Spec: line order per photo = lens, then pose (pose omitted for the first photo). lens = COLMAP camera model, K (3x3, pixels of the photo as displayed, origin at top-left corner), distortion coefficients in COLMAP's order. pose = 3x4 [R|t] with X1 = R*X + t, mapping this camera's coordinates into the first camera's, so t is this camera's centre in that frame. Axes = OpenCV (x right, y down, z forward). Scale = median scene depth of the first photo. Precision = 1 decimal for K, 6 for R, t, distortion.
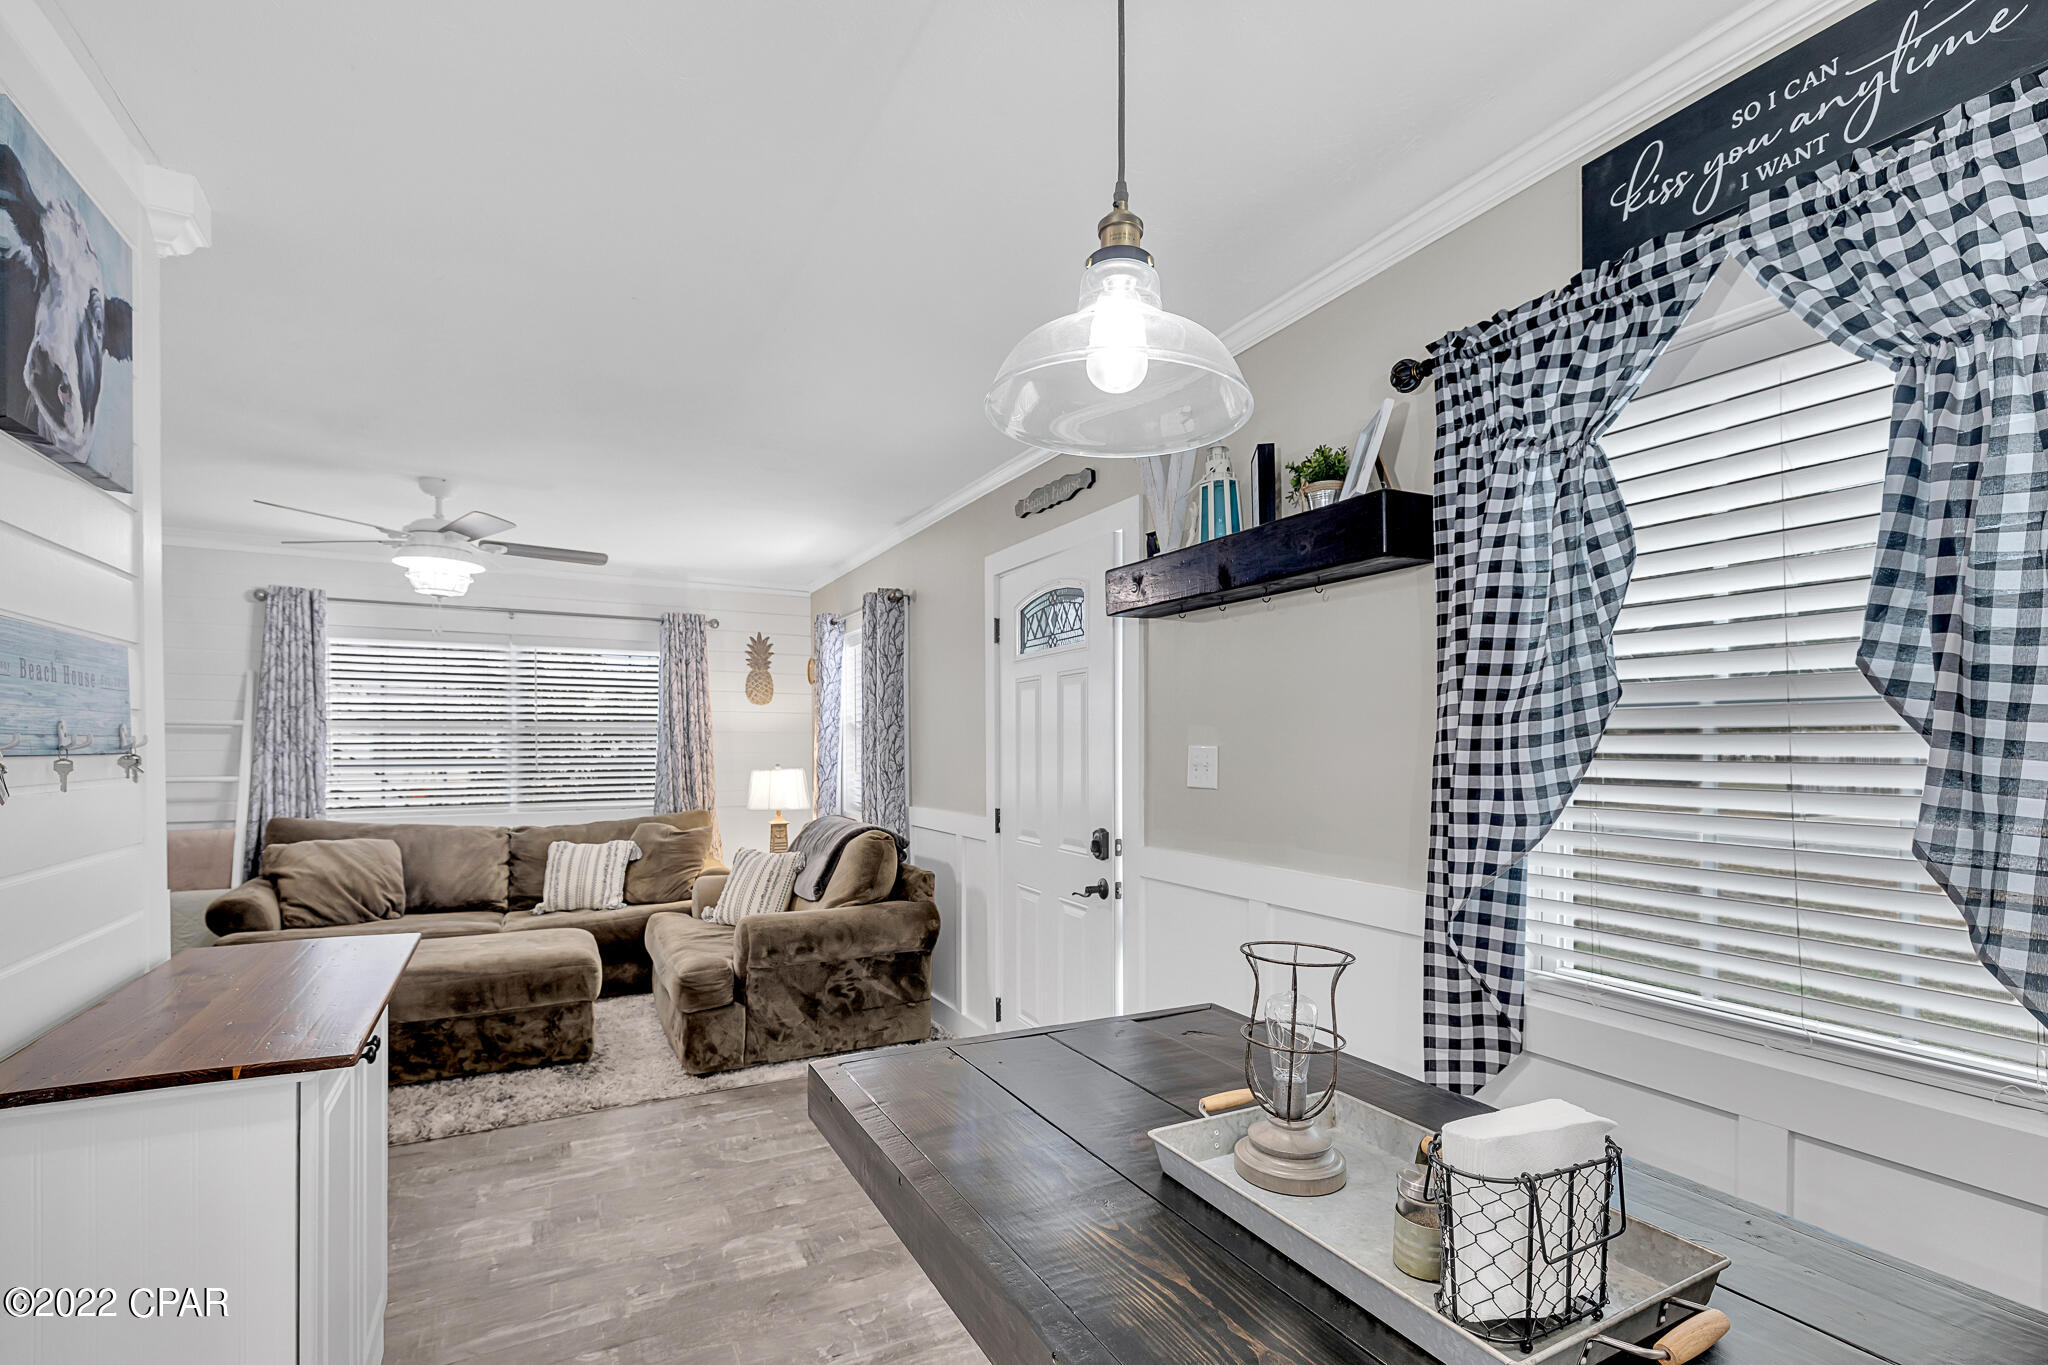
lens RADIAL K [[899.5, 0, 1033.2], [0, 899.5, 744.2], [0, 0, 1]] dist [-0.000158, -0.000152]
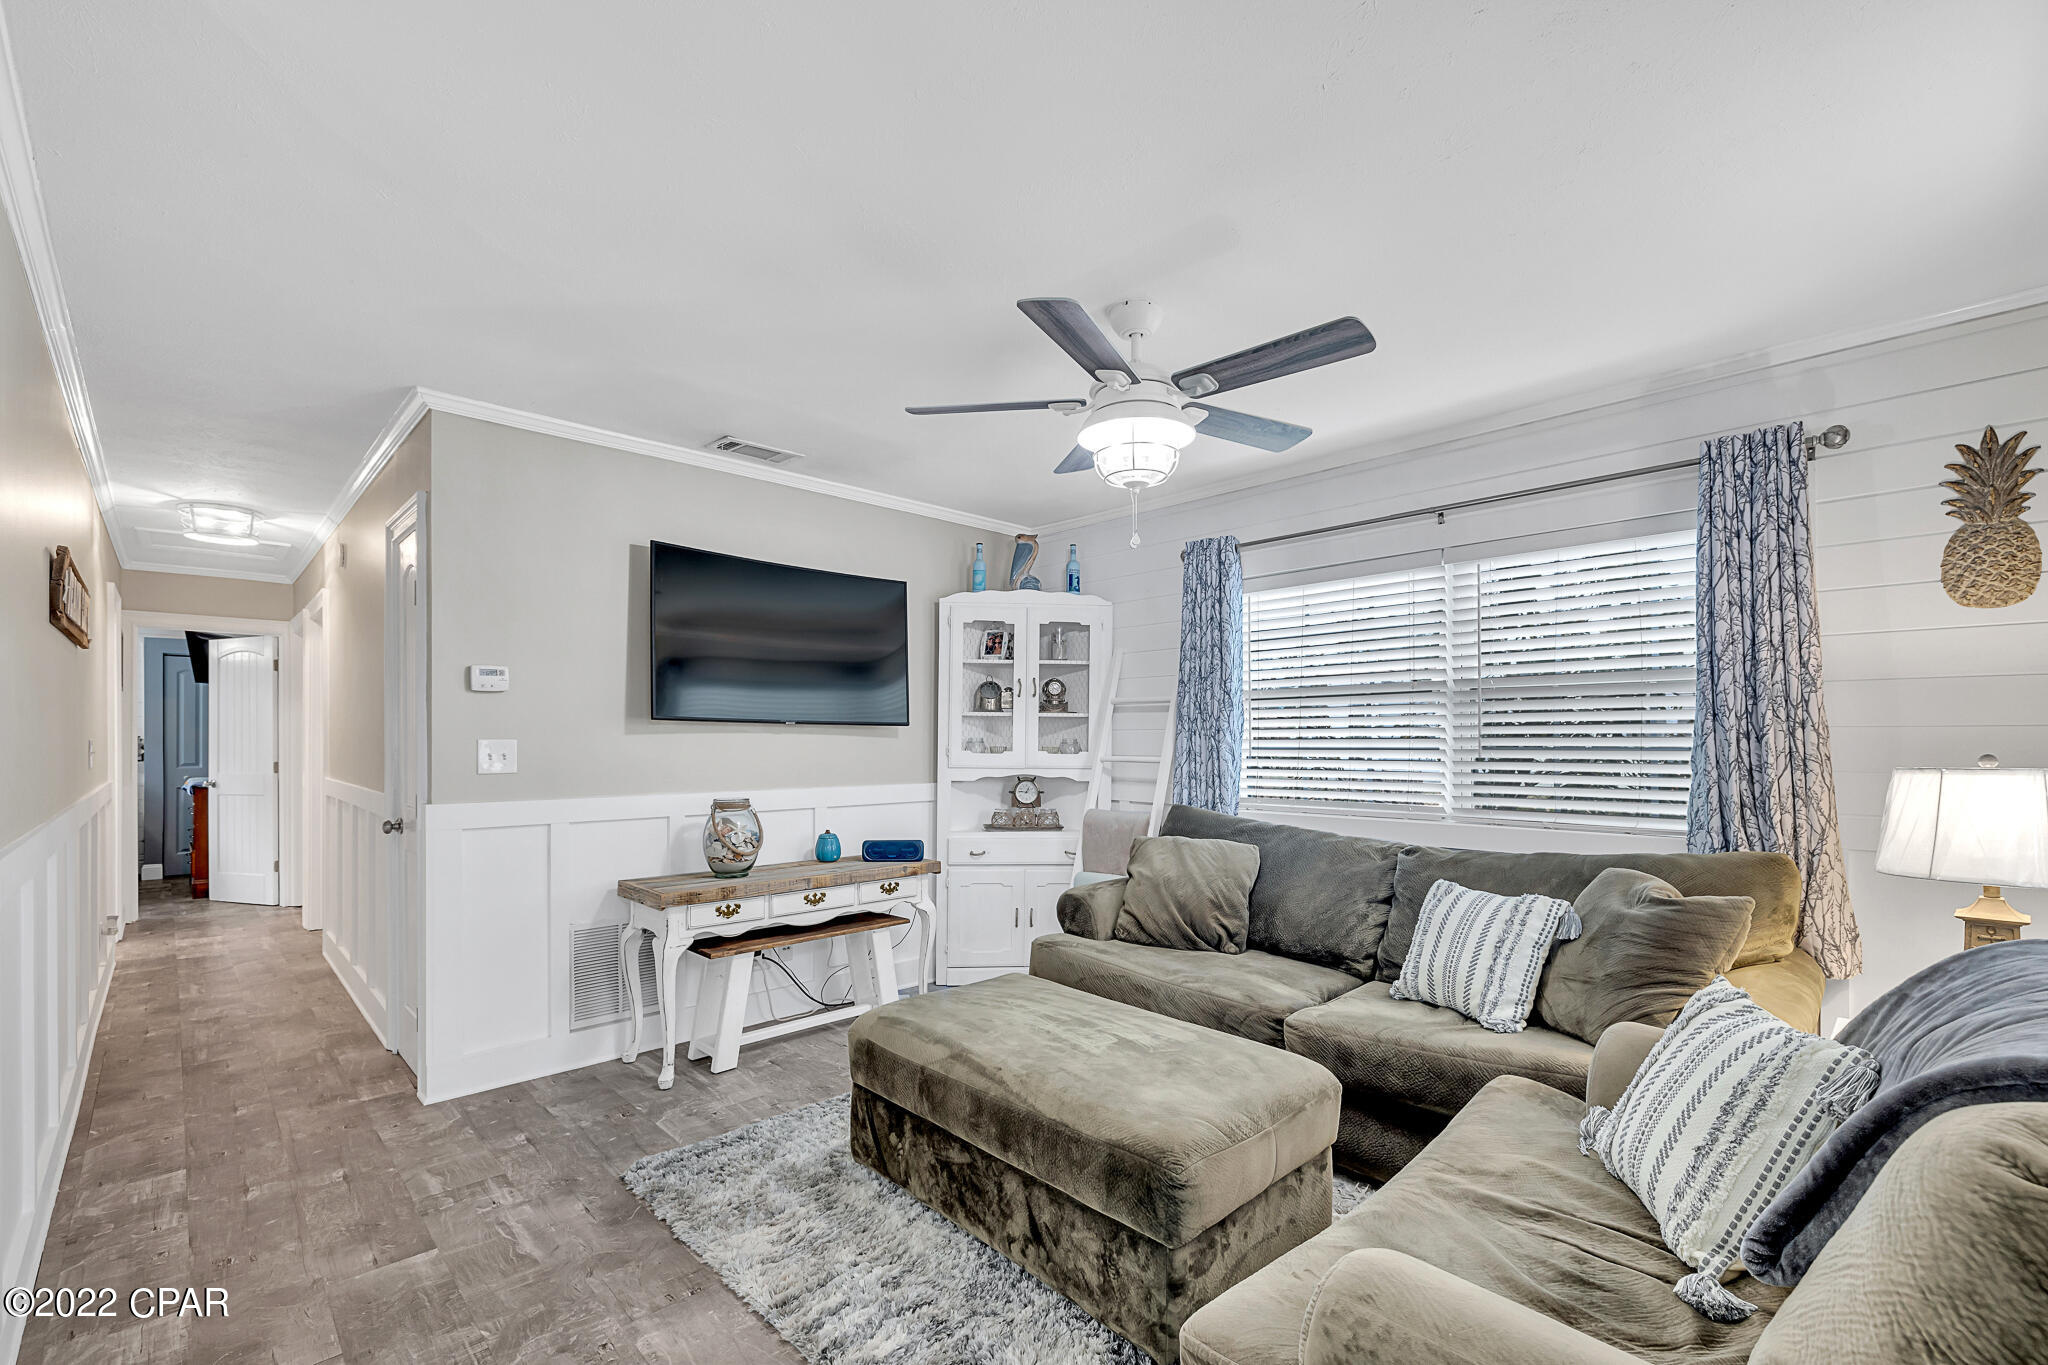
lens RADIAL K [[881.6, 0, 1028.9], [0, 881.6, 733.4], [0, 0, 1]] dist [-0.001628, -0.000551]
pose [[0.262726, -0.006284, -0.964850, -0.062363], [0.004585, 0.999976, -0.005264, 0.019517], [0.964860, -0.003041, 0.262748, 0.771633]]
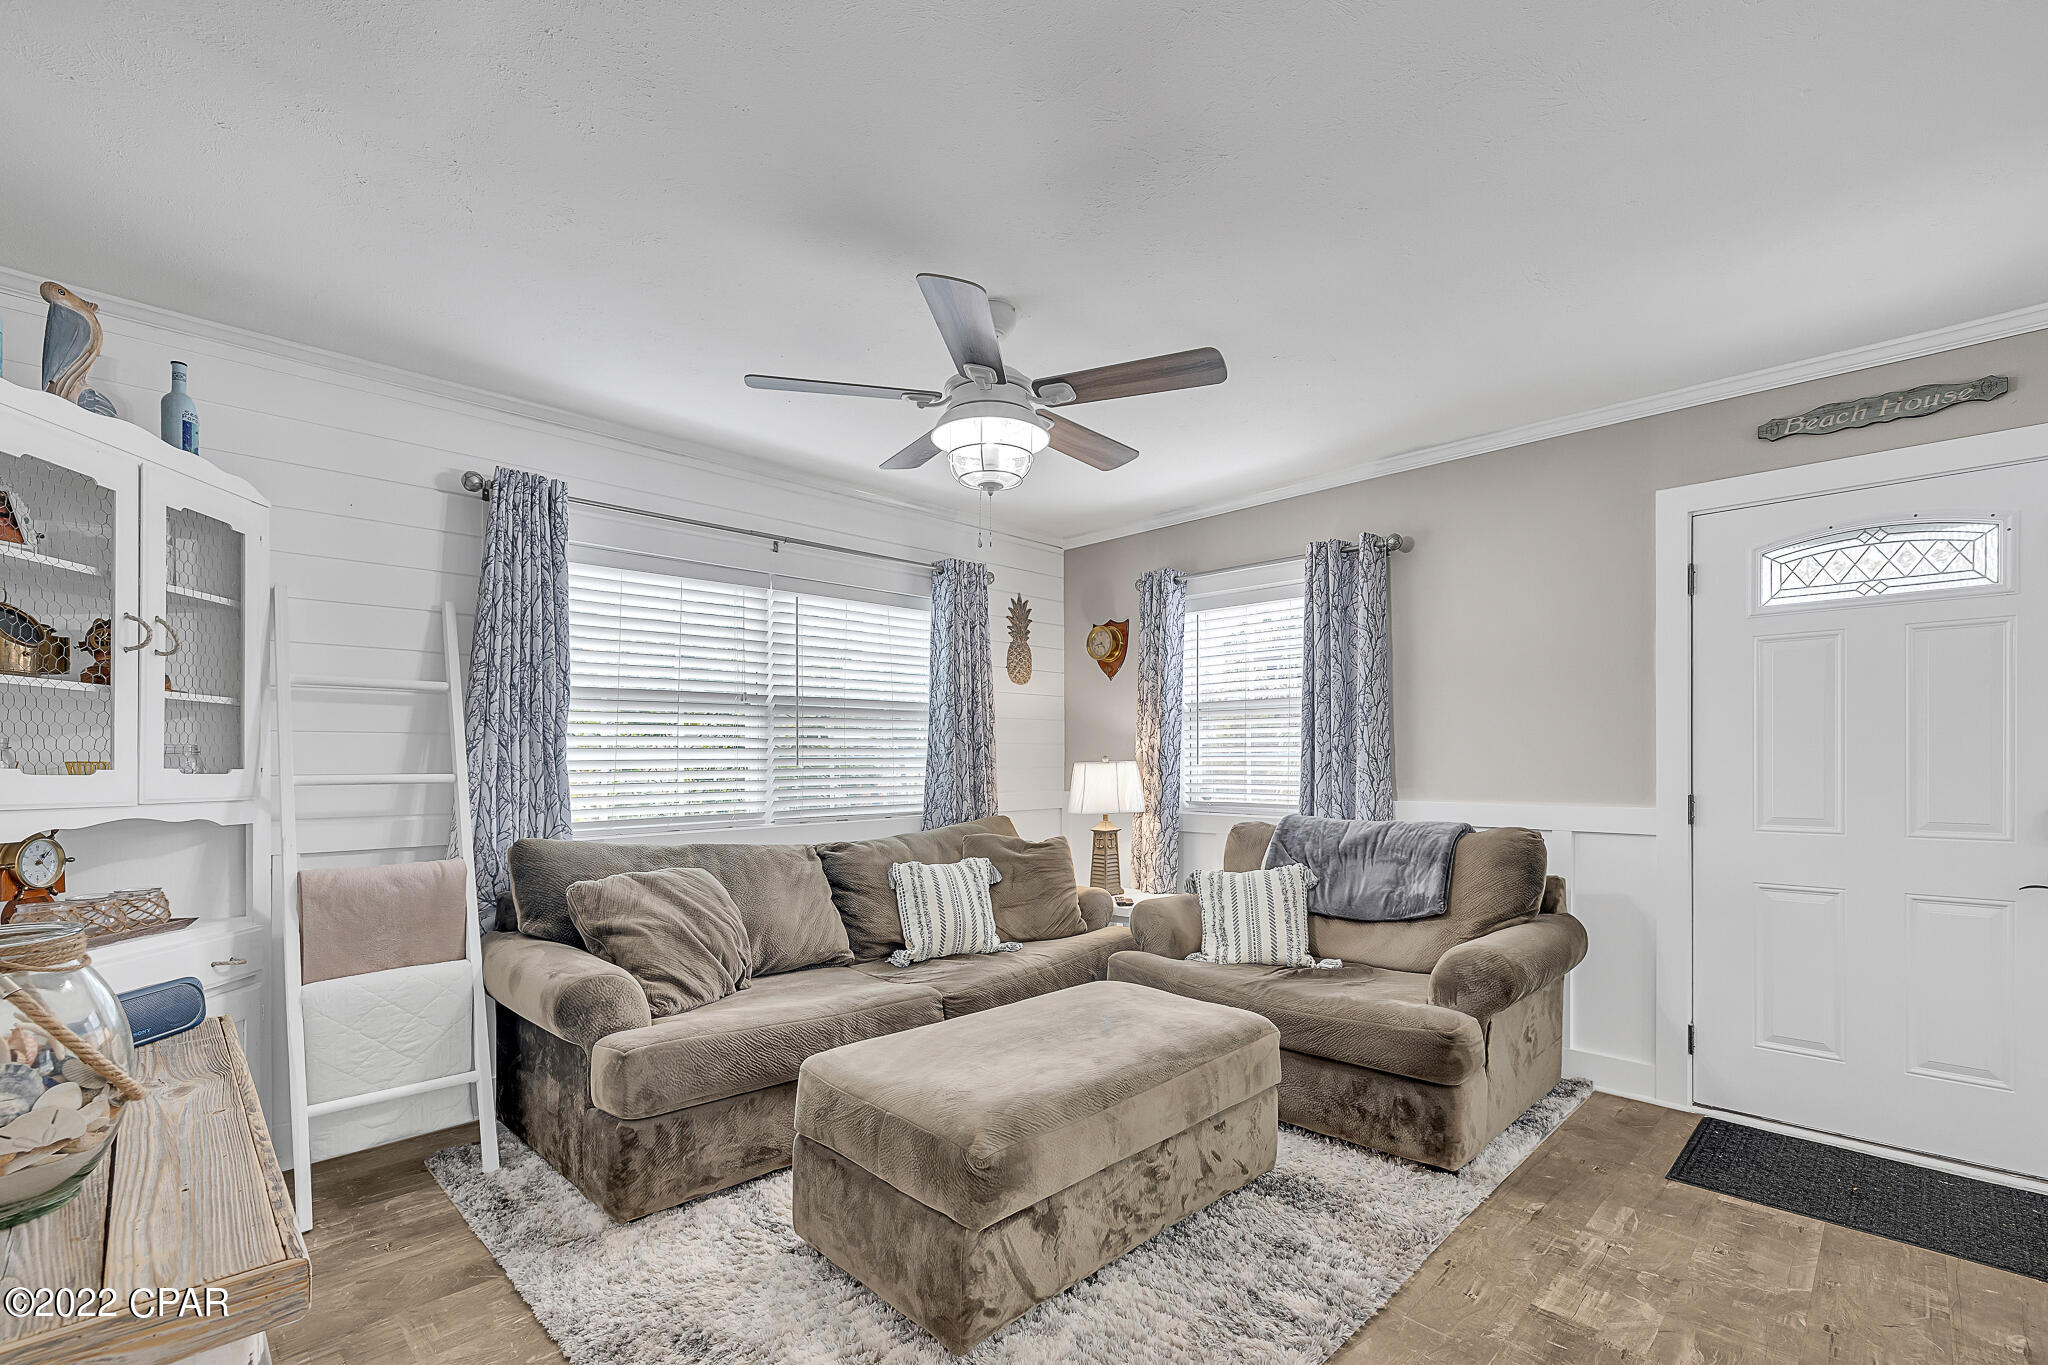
lens RADIAL K [[899.5, 0, 1033.2], [0, 899.5, 744.2], [0, 0, 1]] dist [-0.000158, -0.000152]
pose [[0.959317, -0.001358, 0.282327, -0.826219], [0.005404, 0.999894, -0.013553, 0.032278], [-0.282279, 0.014528, 0.959222, 0.369131]]
